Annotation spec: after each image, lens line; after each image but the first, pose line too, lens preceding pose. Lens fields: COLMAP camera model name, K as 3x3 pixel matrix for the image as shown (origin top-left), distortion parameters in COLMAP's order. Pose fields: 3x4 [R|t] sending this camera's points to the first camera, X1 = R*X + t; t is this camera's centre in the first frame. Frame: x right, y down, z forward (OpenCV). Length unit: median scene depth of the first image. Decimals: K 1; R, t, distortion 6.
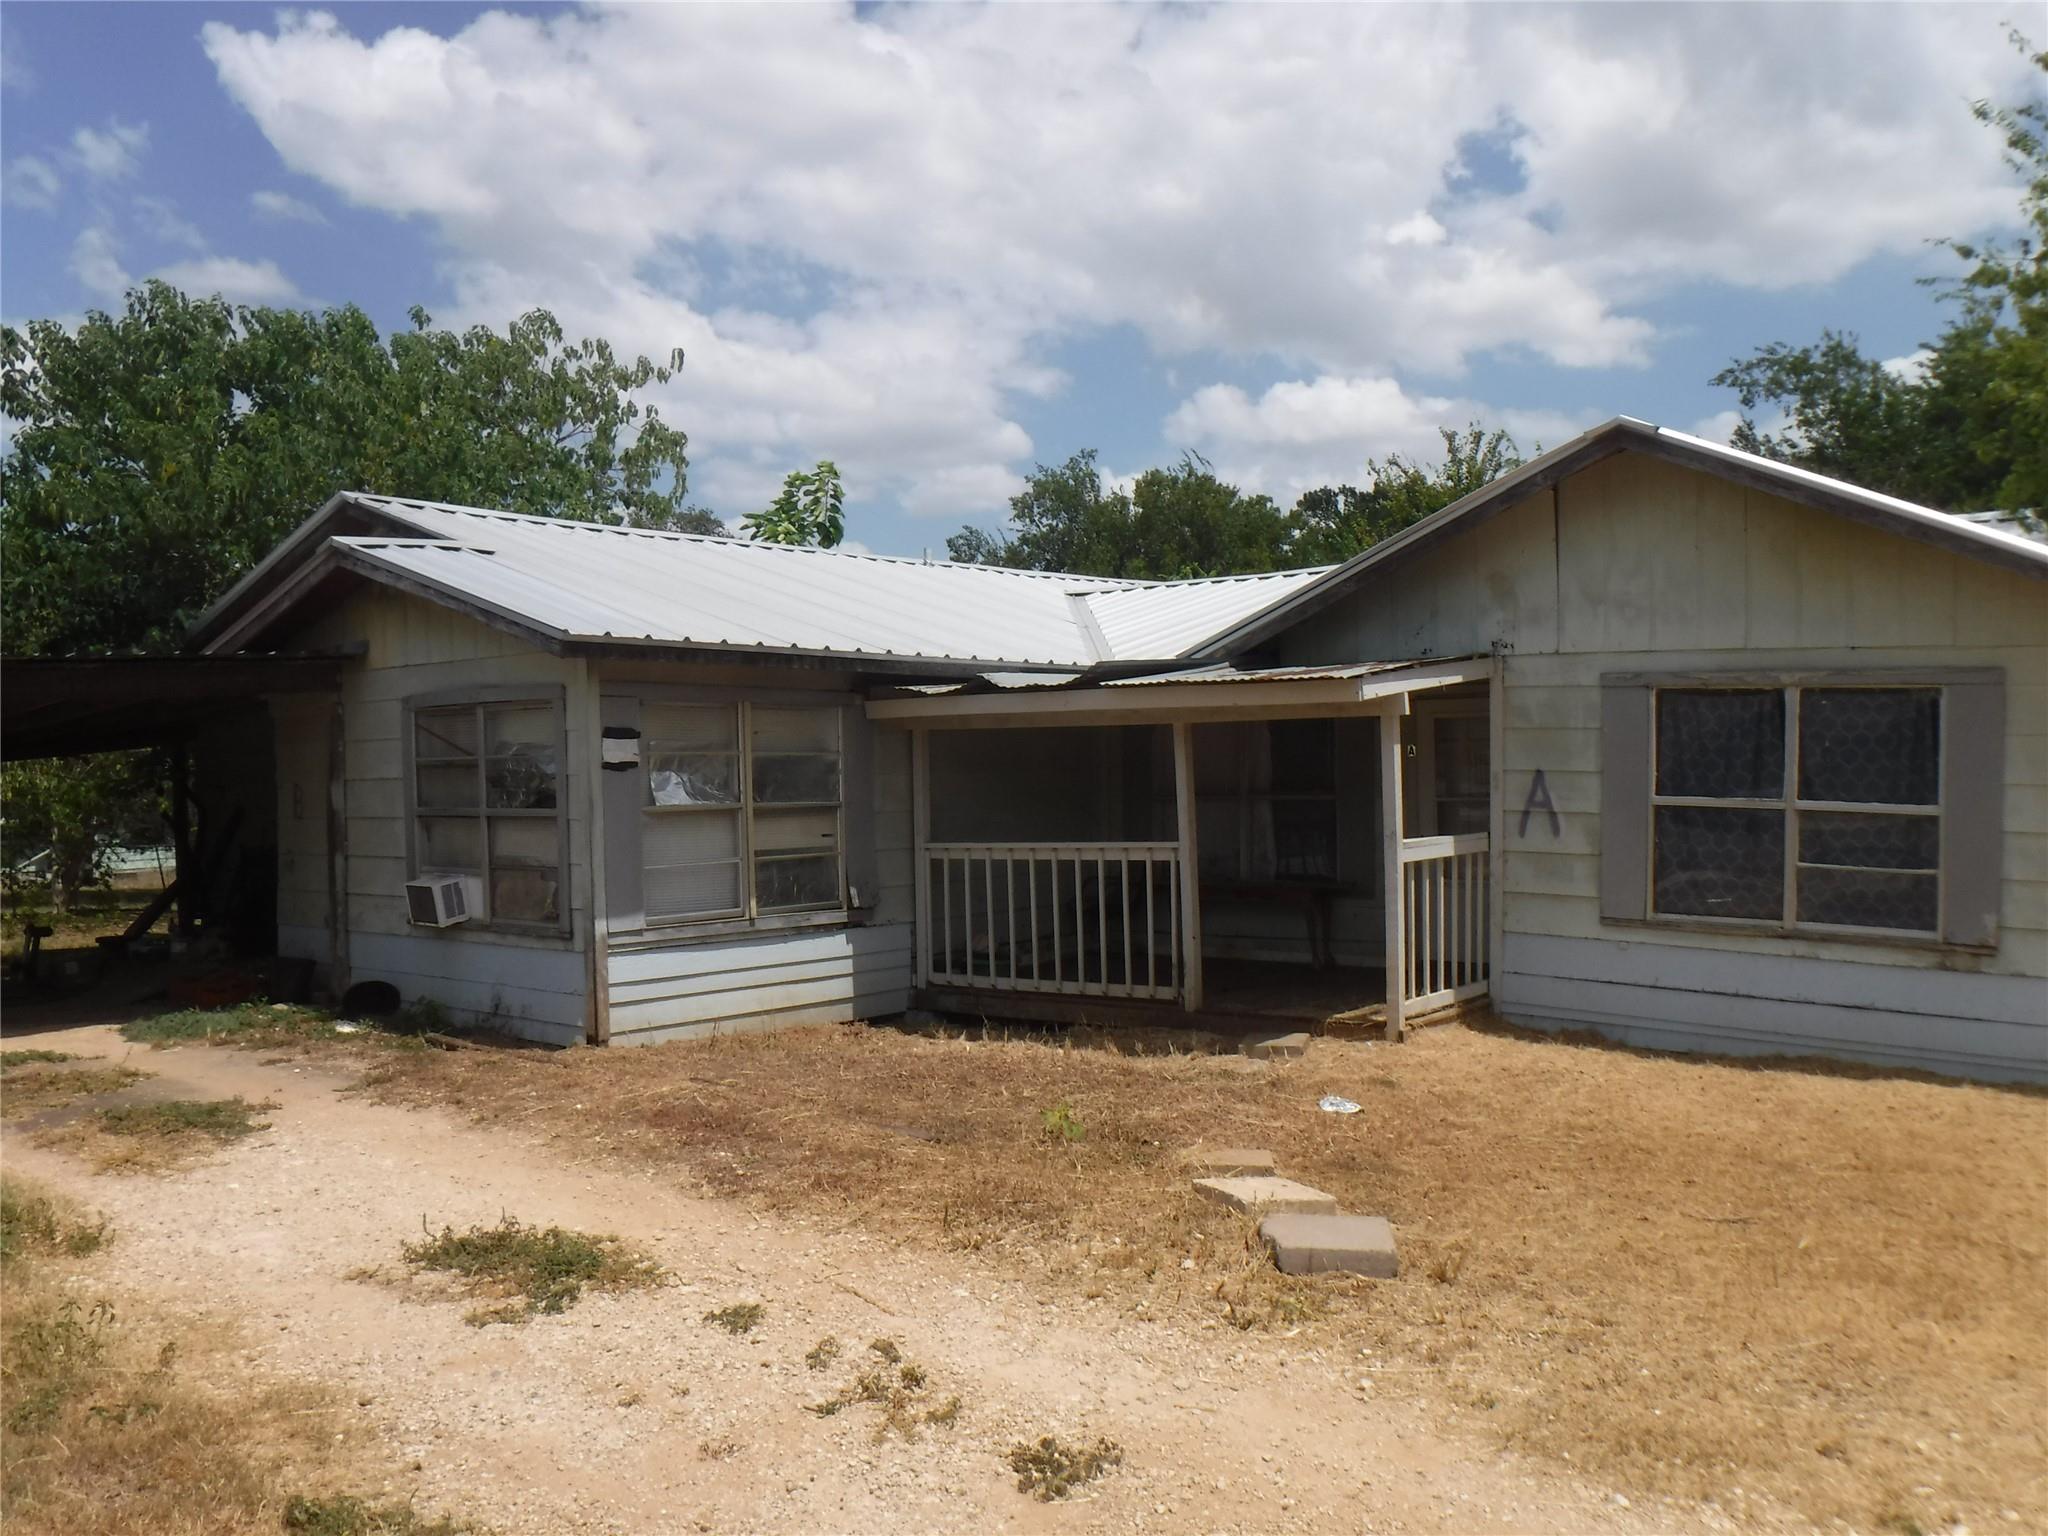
lens RADIAL K [[1675.9, 0, 1013.4], [0, 1675.9, 775.6], [0, 0, 1]] dist [-0.094497, 0.020885]
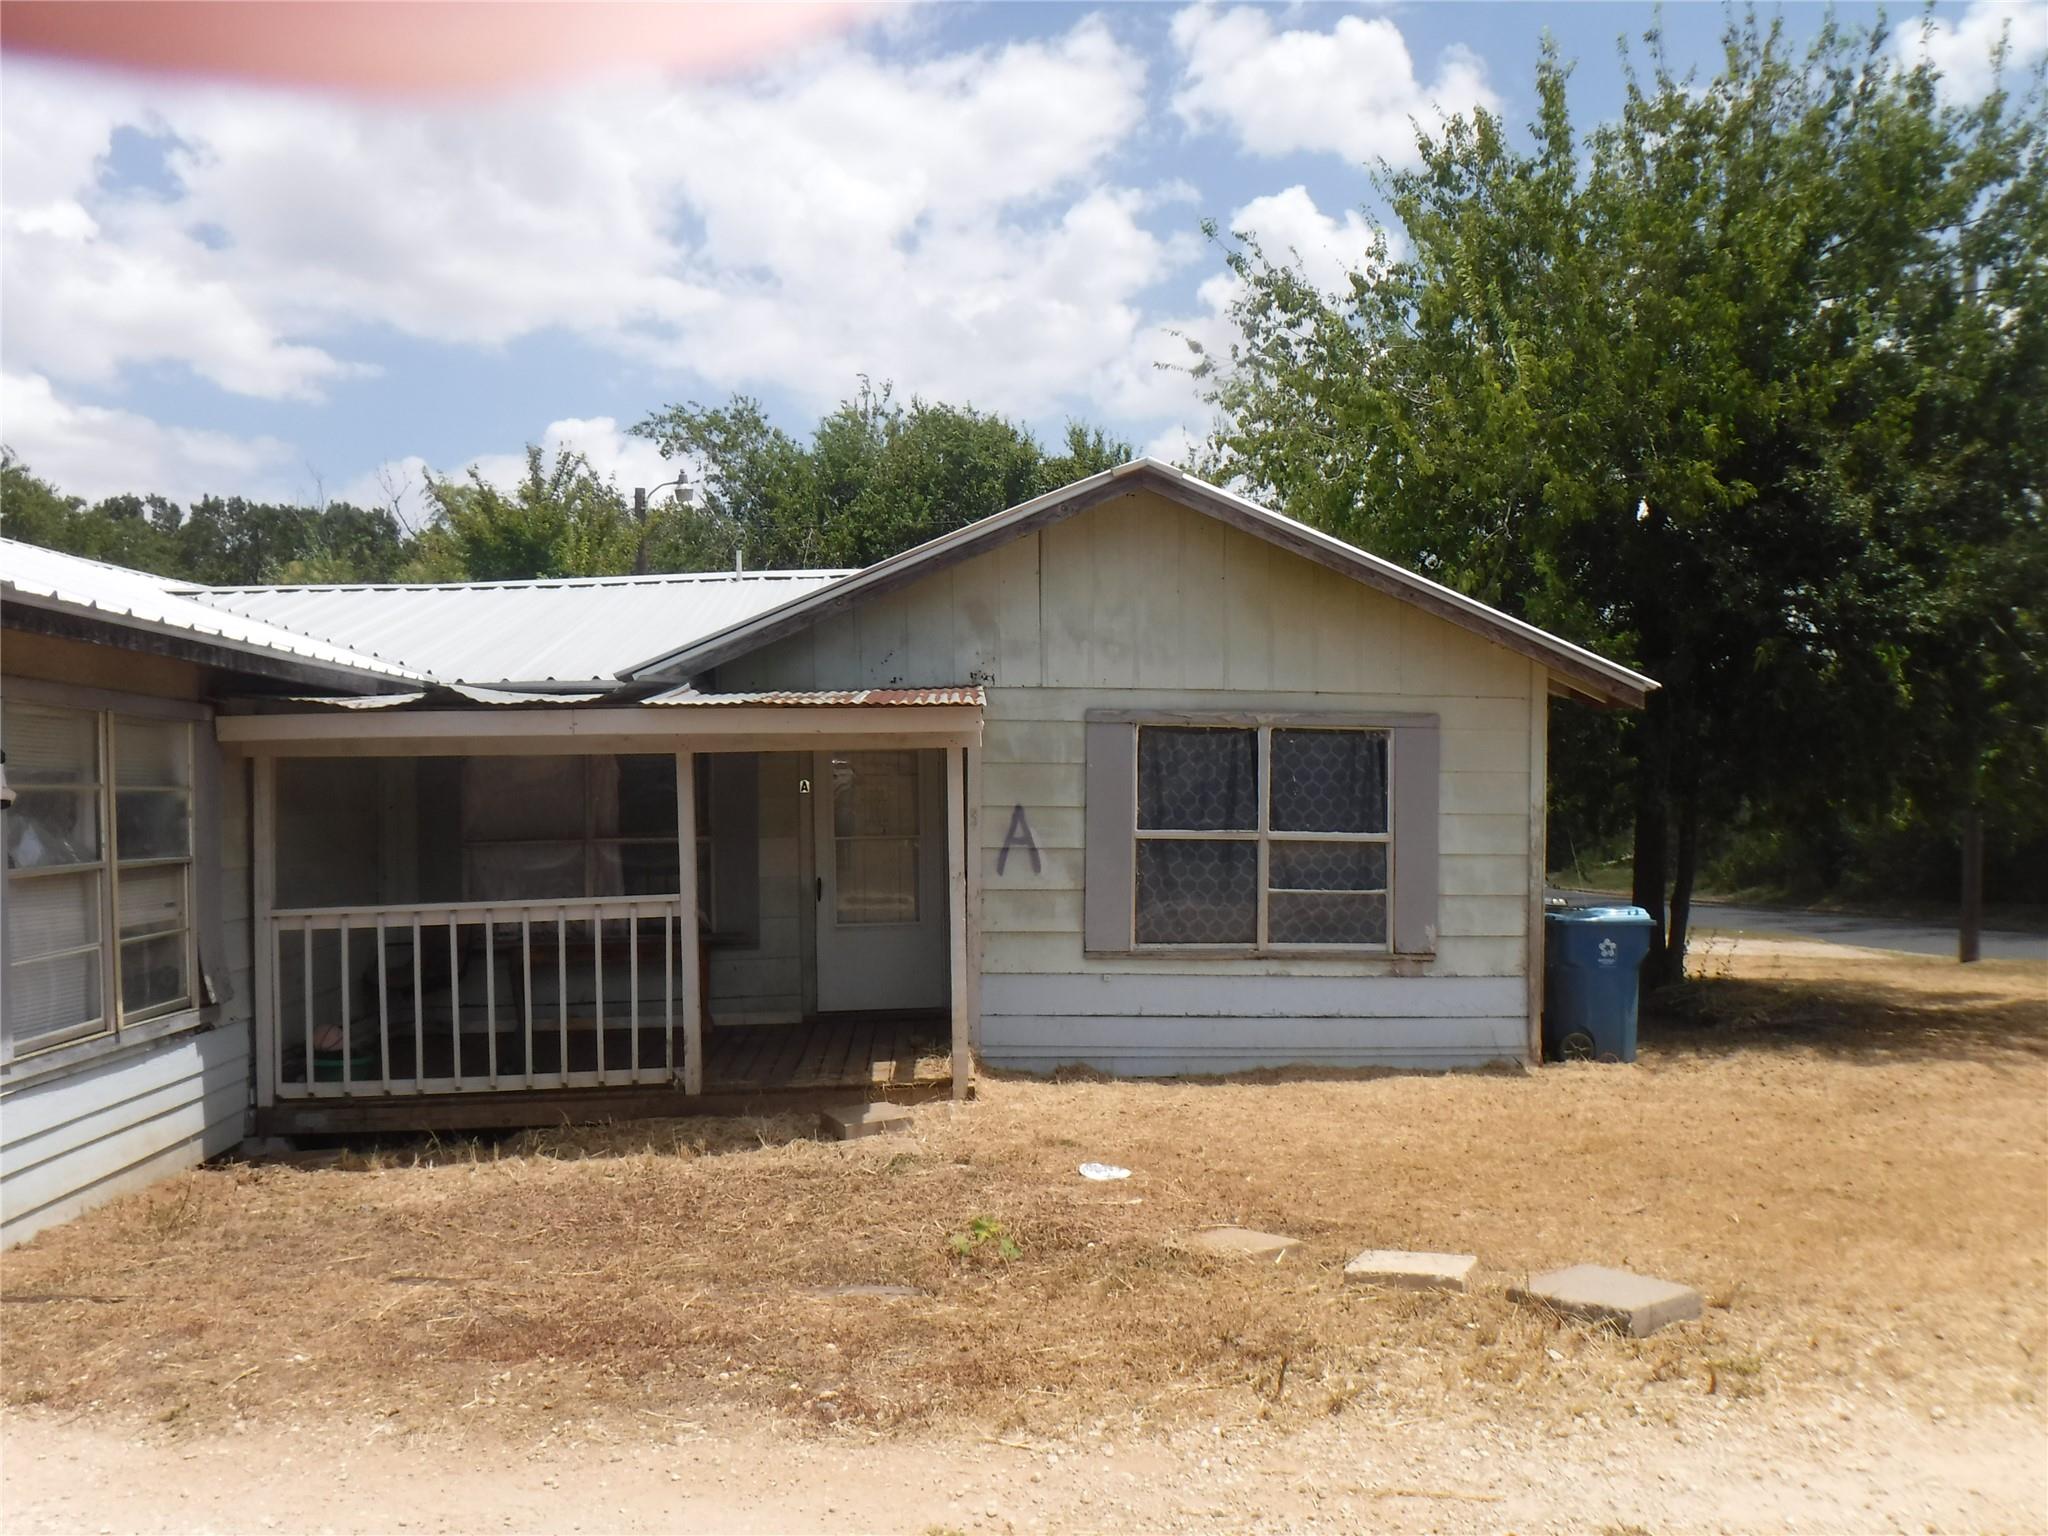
lens RADIAL K [[1675.9, 0, 1013.4], [0, 1675.9, 775.6], [0, 0, 1]] dist [-0.094497, 0.020885]
pose [[0.724961, 0.006249, 0.688762, -0.383110], [0.011281, 0.999717, -0.020944, -0.000404], [-0.688698, 0.022953, 0.724685, 0.296678]]
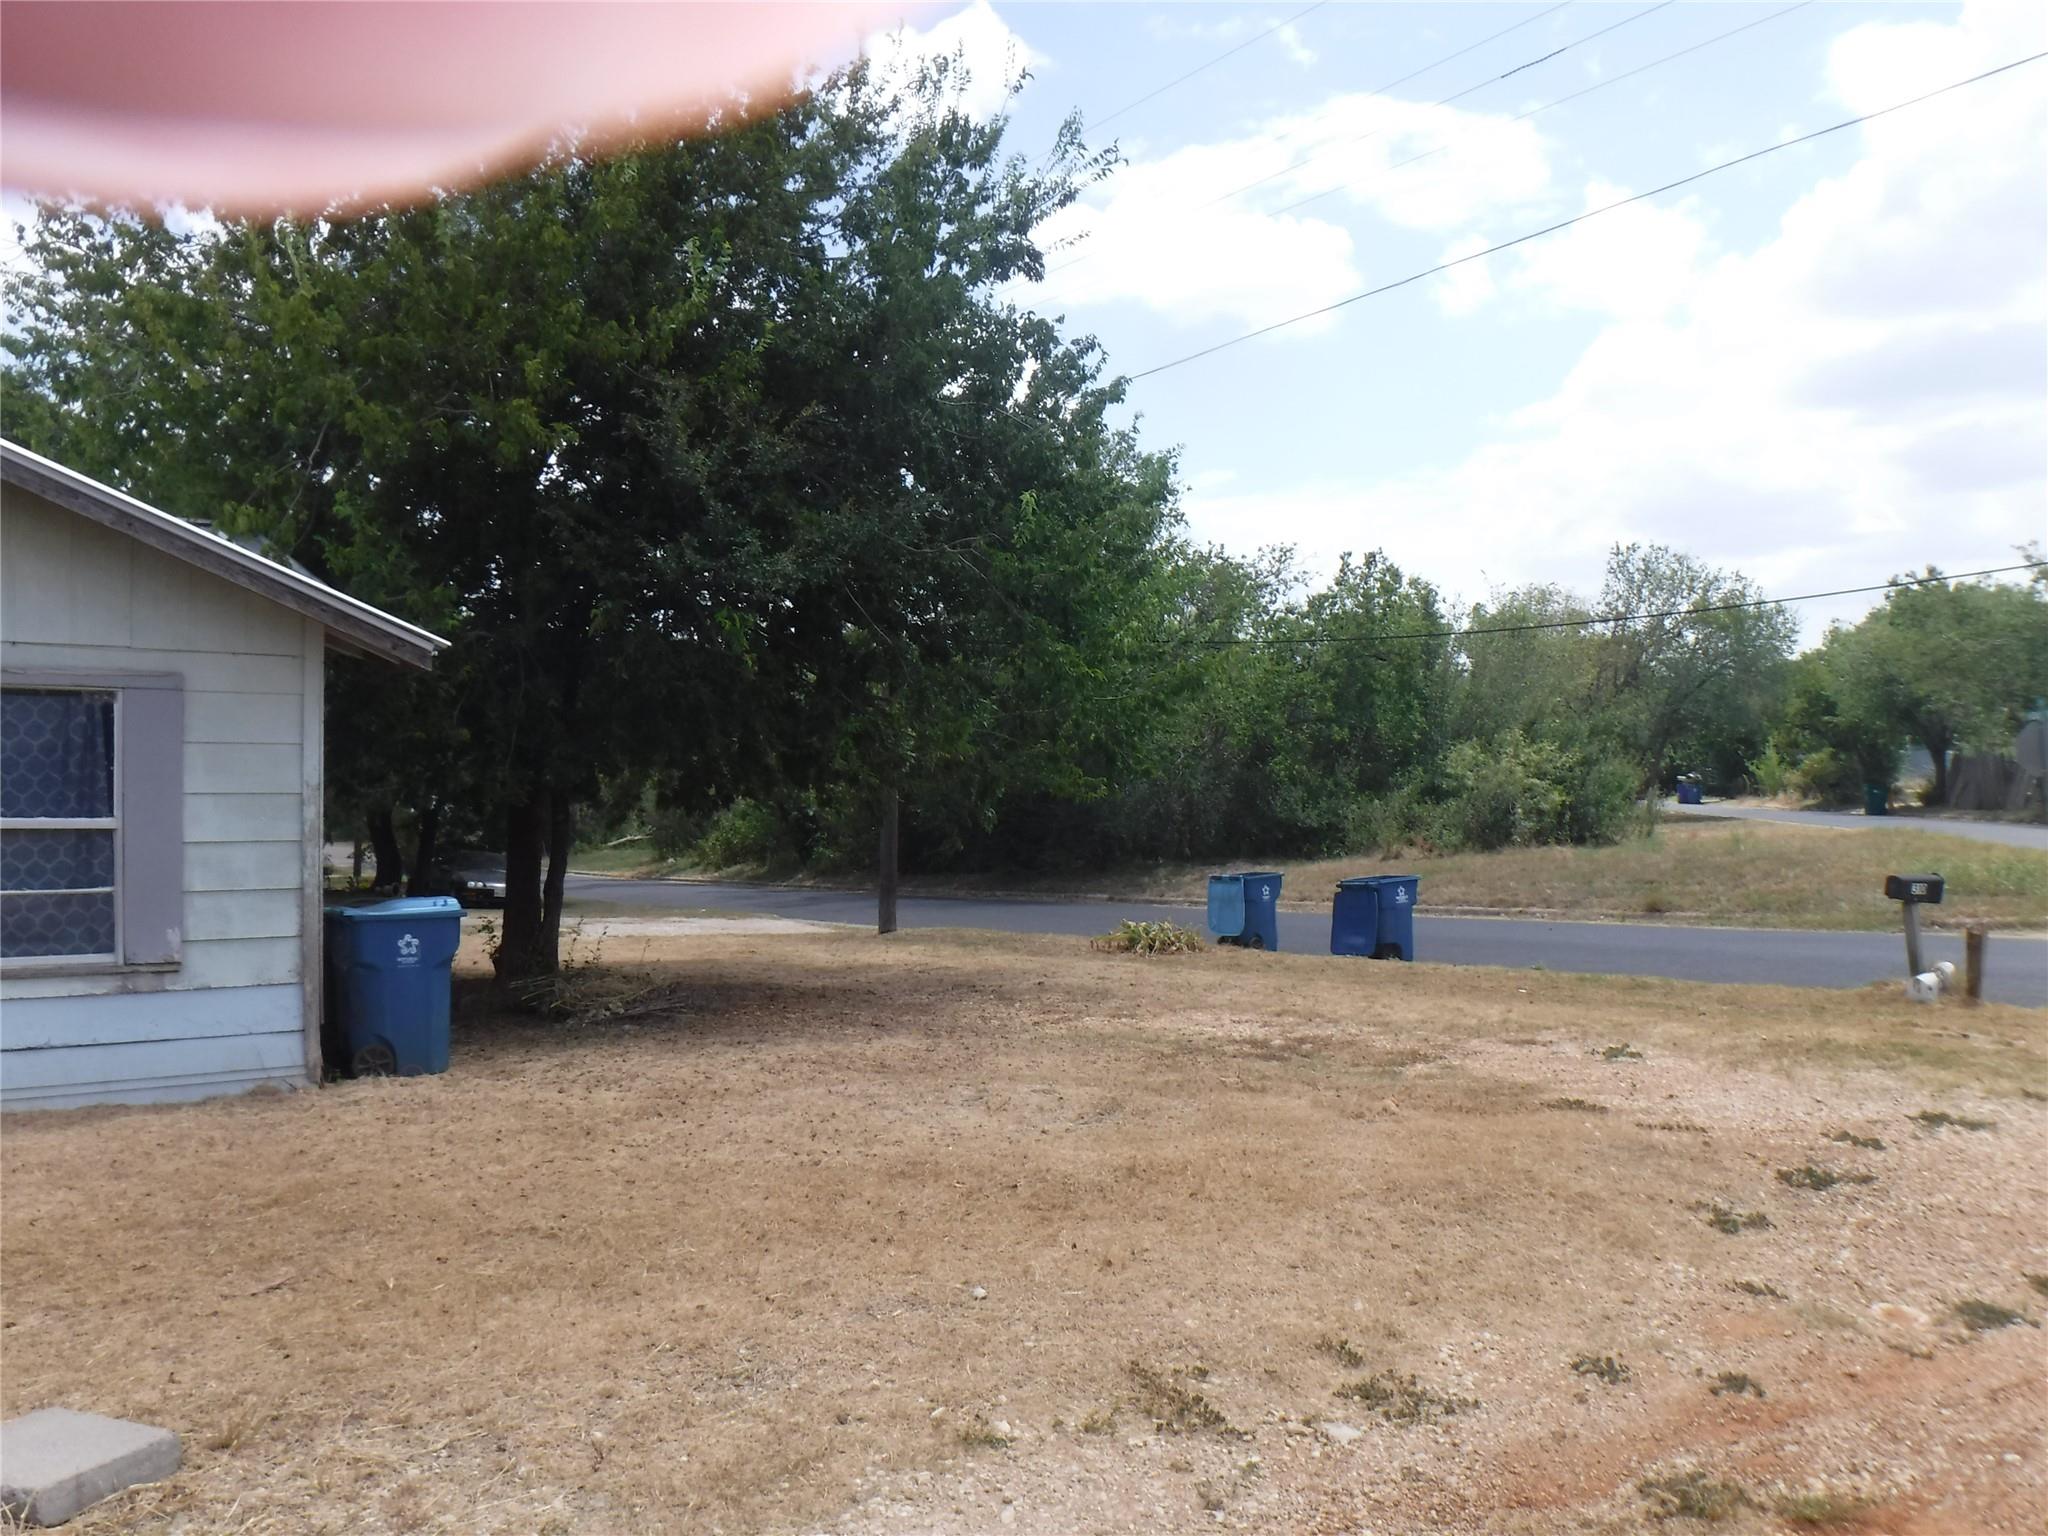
lens RADIAL K [[1675.9, 0, 1013.4], [0, 1675.9, 775.6], [0, 0, 1]] dist [-0.094497, 0.020885]
pose [[0.249477, -0.004215, 0.968372, -0.183487], [0.022242, 0.999752, -0.001379, 0.006265], [-0.968125, 0.021883, 0.249508, 0.242101]]
